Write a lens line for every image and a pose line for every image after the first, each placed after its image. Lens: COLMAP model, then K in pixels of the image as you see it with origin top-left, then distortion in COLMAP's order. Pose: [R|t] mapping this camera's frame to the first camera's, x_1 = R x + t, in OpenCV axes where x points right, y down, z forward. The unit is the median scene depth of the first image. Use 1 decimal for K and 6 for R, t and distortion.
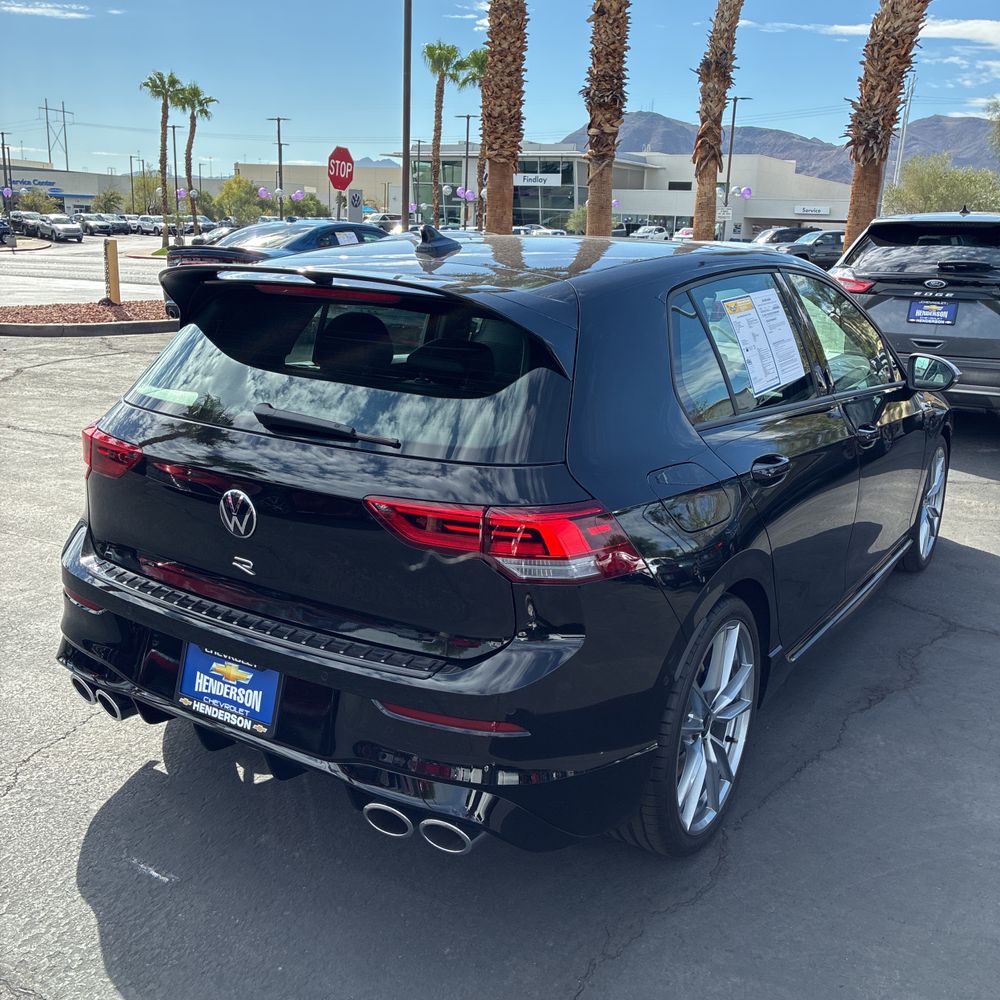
lens RADIAL K [[986.4, 0, 509.0], [0, 986.4, 496.5], [0, 0, 1]] dist [0.005270, 0.000960]
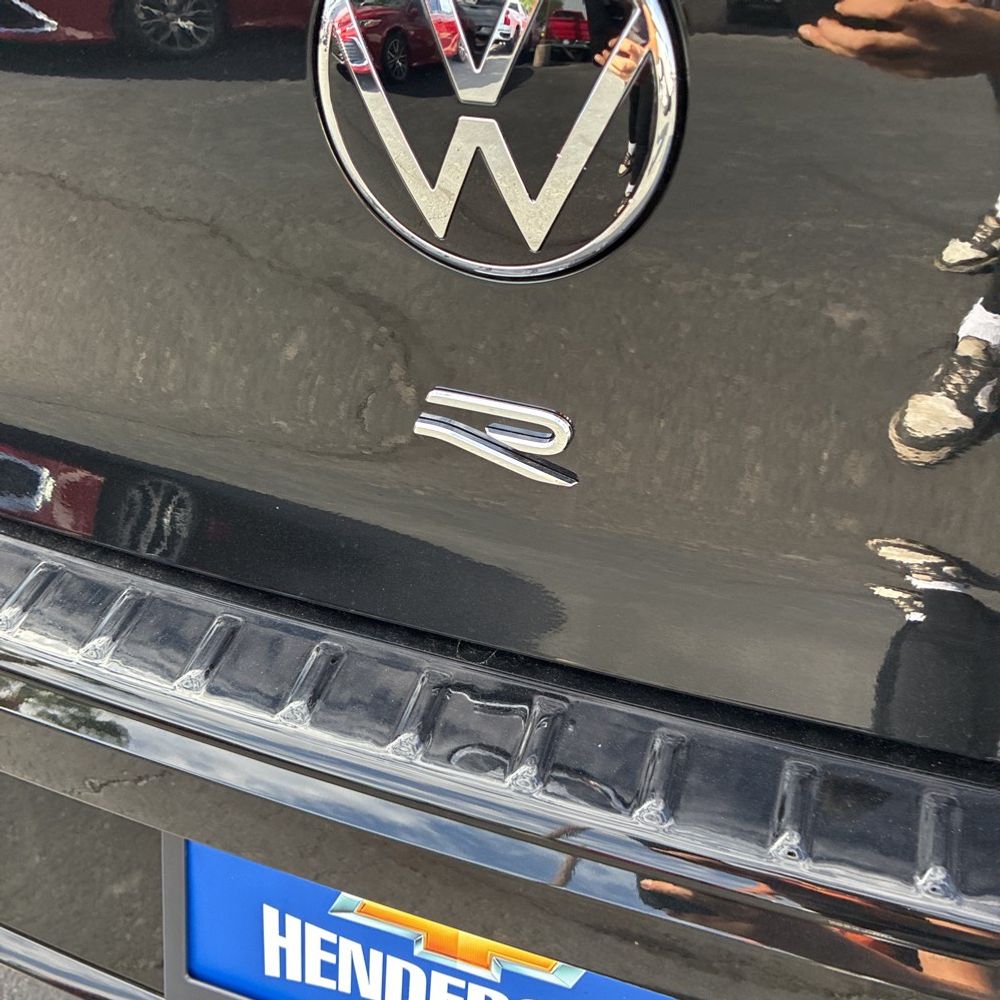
lens RADIAL K [[988.3, 0, 510.3], [0, 988.3, 499.7], [0, 0, 1]] dist [0.007996, 0.005746]
pose [[0.973301, -0.147296, 0.176036, -0.042020], [0.073775, 0.926994, 0.367750, 0.002709], [-0.217353, -0.344944, 0.913111, 0.119642]]
